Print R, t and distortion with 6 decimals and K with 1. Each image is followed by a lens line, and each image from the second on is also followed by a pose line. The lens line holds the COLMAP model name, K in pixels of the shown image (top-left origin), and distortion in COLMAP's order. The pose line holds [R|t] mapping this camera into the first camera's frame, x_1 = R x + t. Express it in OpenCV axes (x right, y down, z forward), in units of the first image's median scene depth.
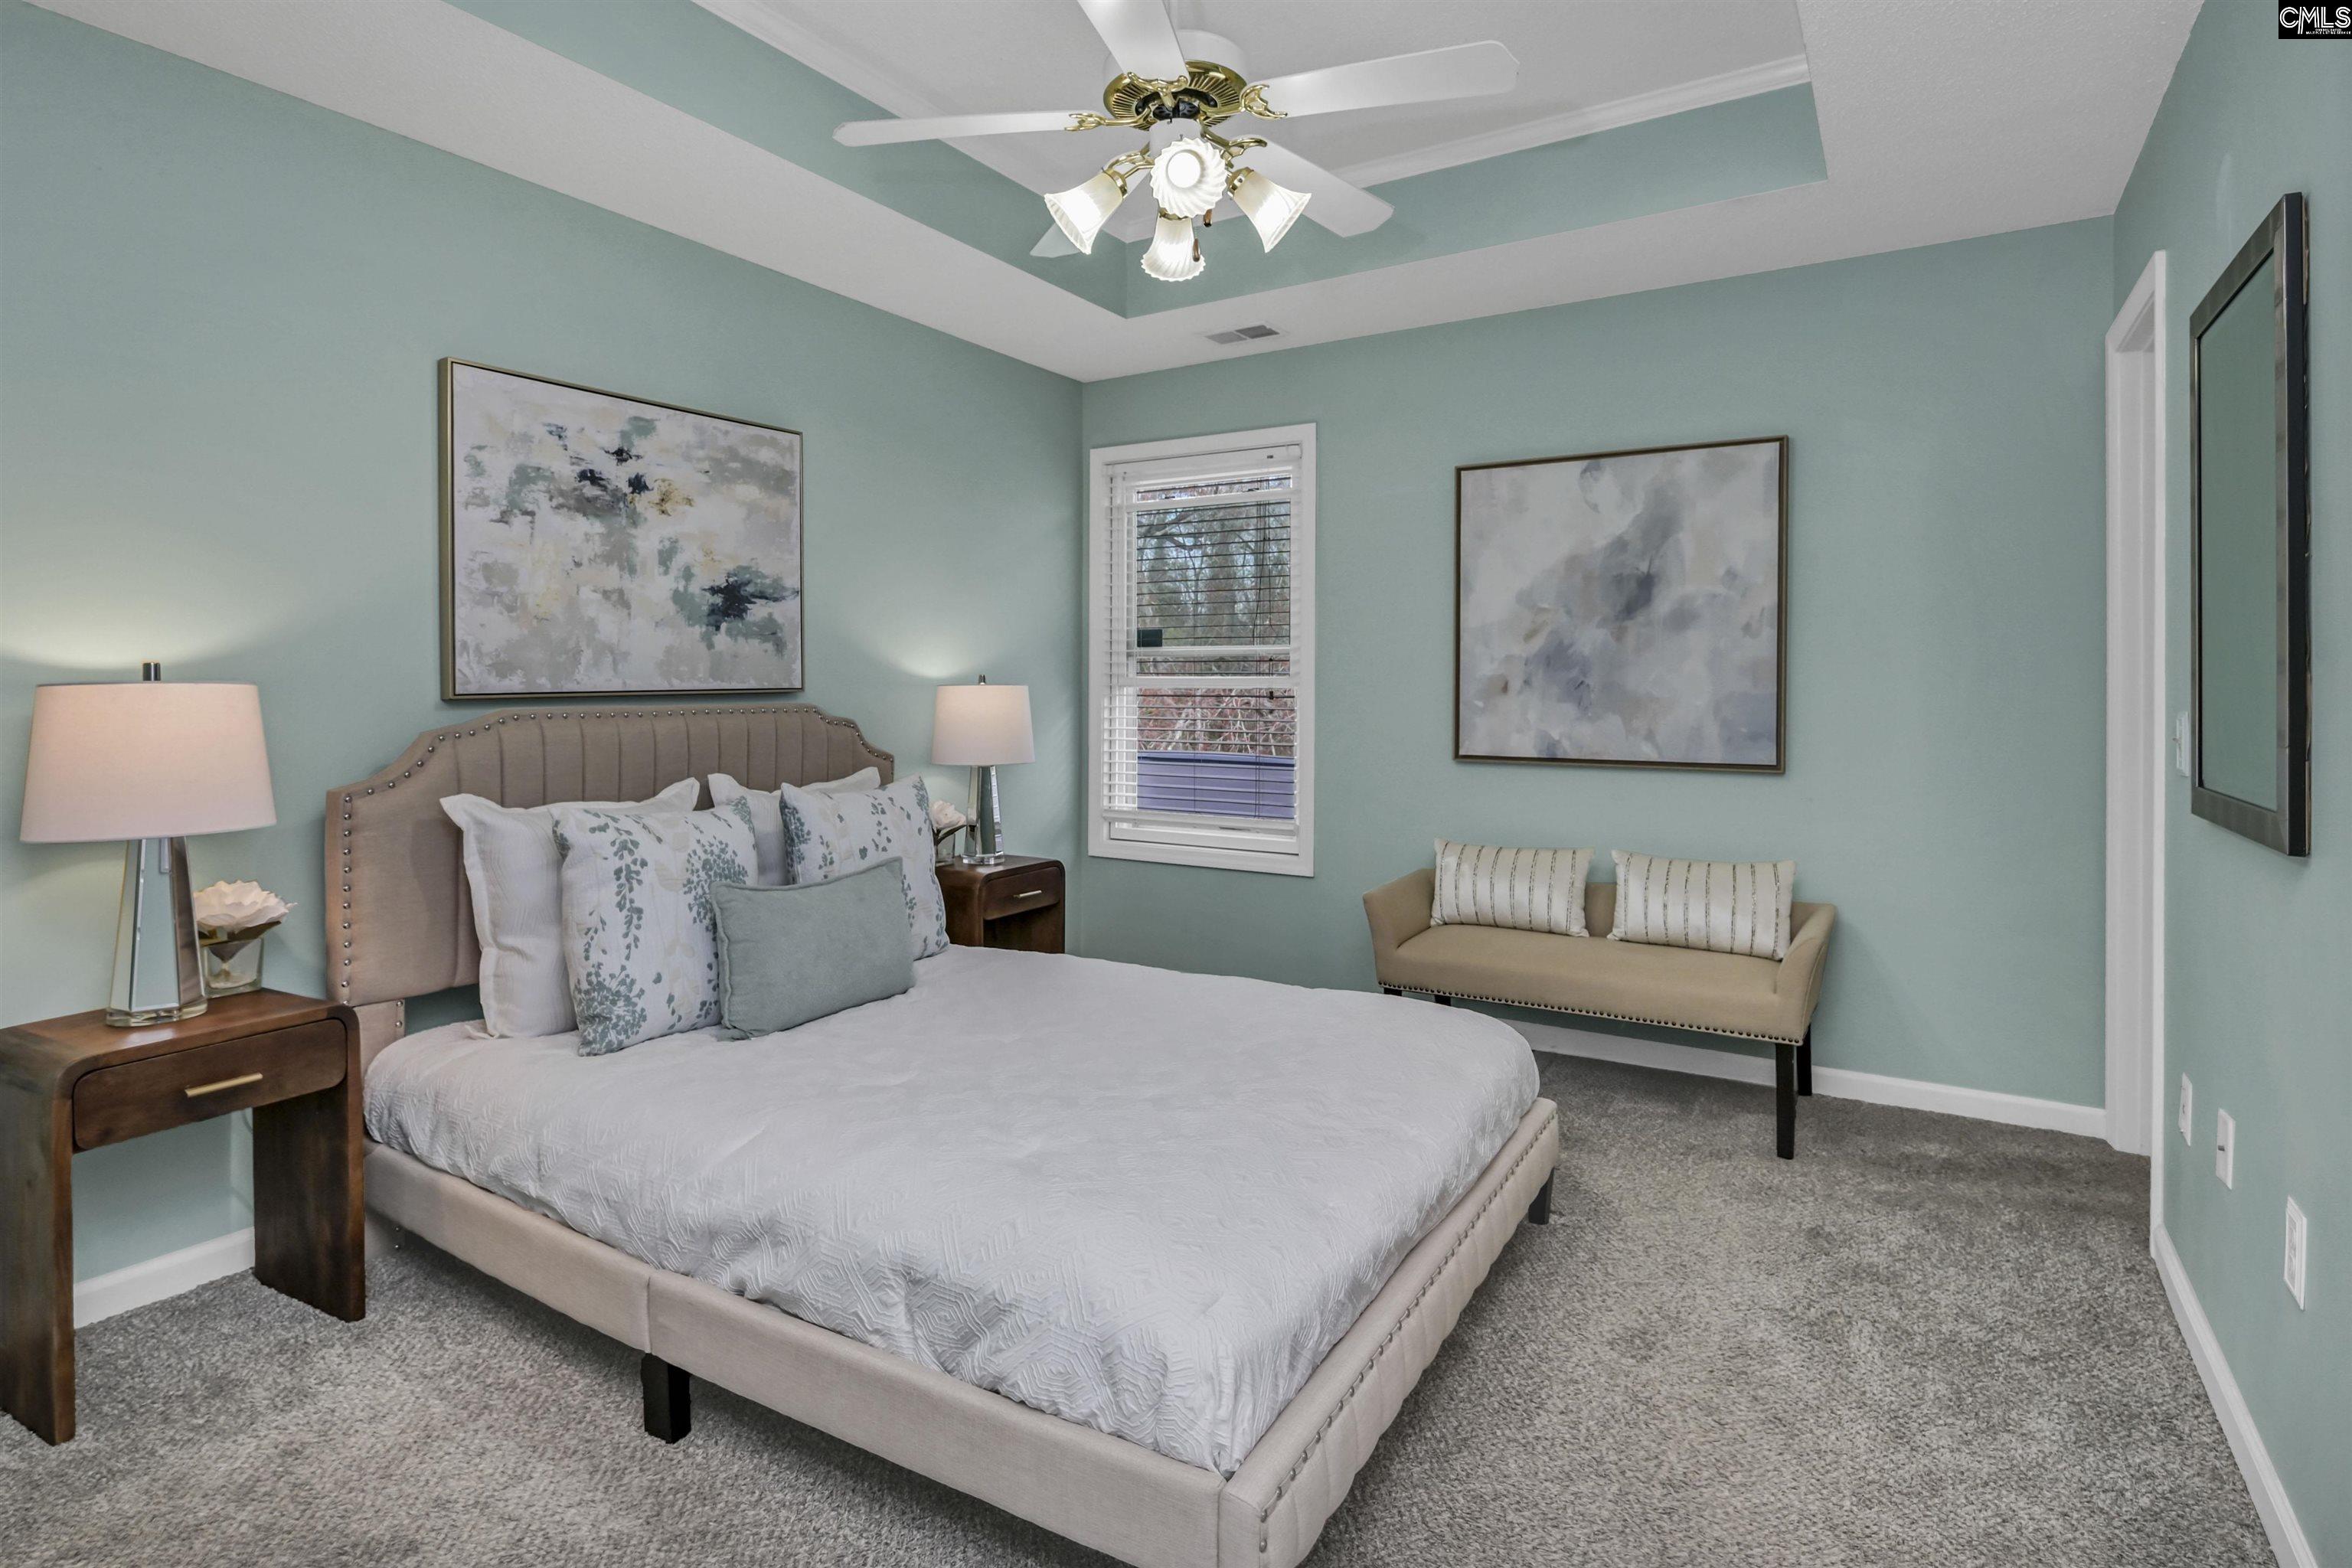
lens RADIAL K [[1205.8, 0, 1175.9], [0, 1205.8, 687.2], [0, 0, 1]] dist [0.008255, -0.009771]
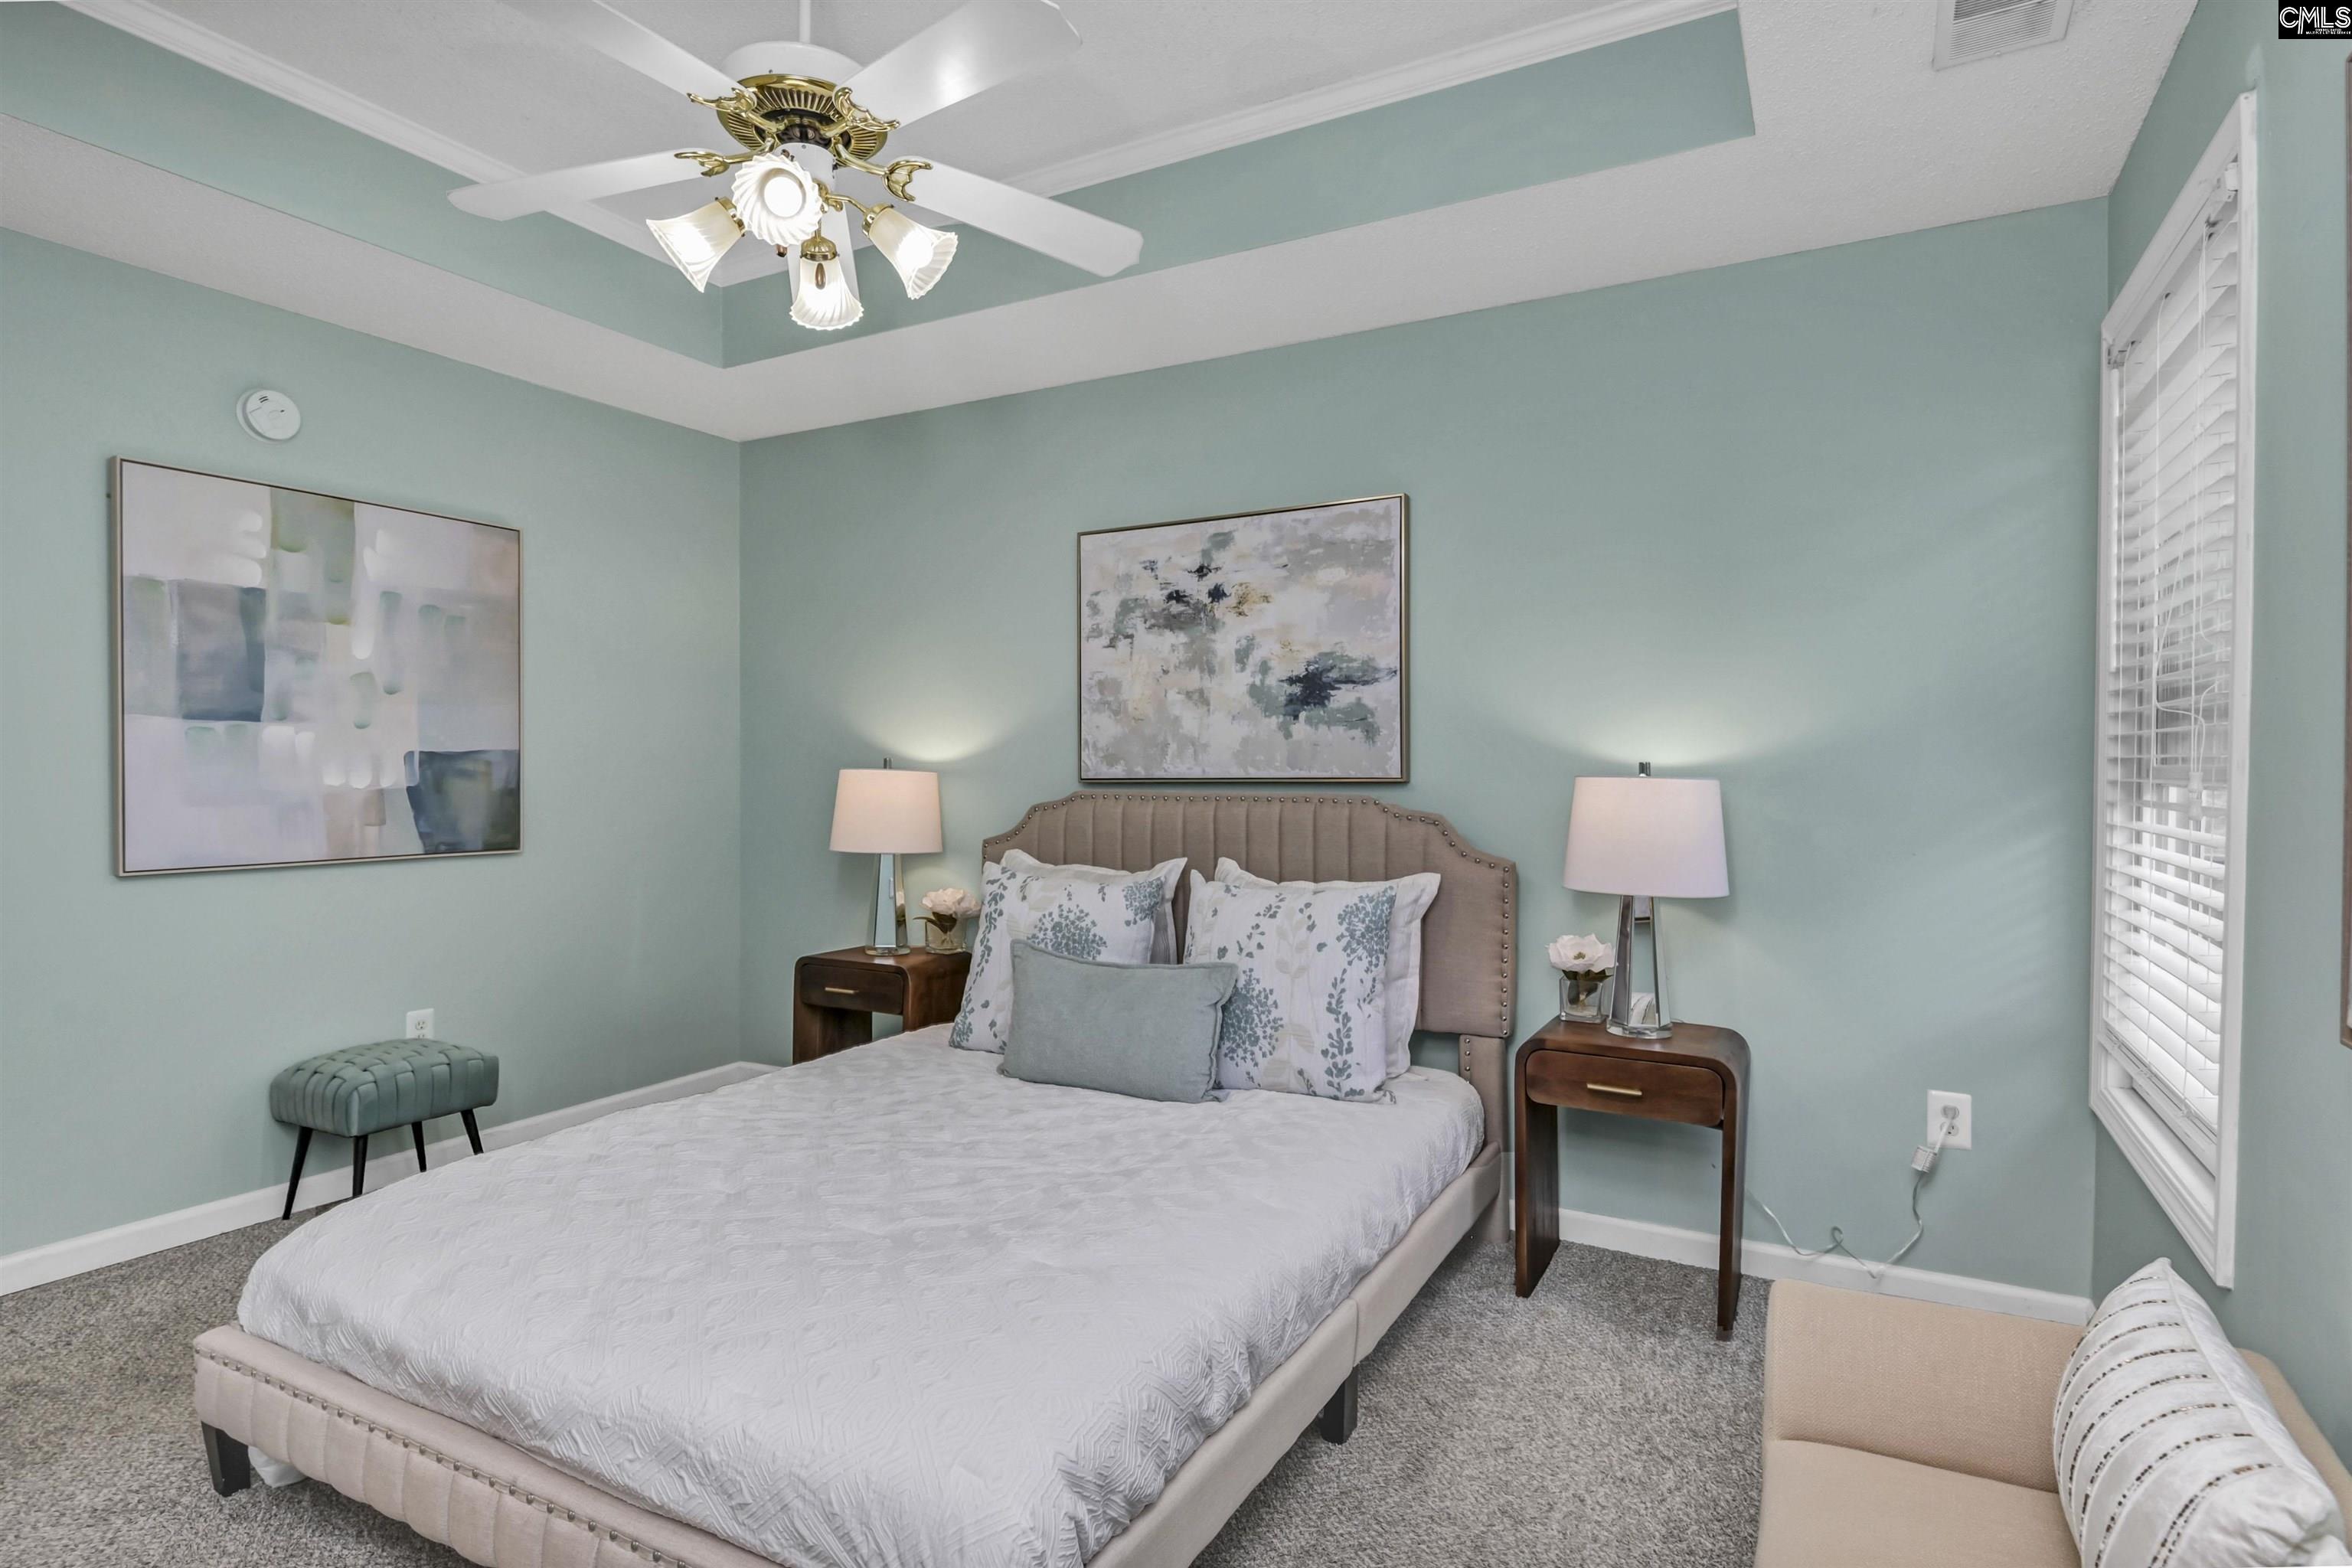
lens RADIAL K [[1205.8, 0, 1182.9], [0, 1205.8, 774.3], [0, 0, 1]] dist [0.008255, -0.009771]
pose [[0.034319, 0.000744, -0.999411, 0.677975], [-0.012151, 0.999926, 0.000327, -0.000698], [0.999337, 0.012132, 0.034326, 0.944559]]
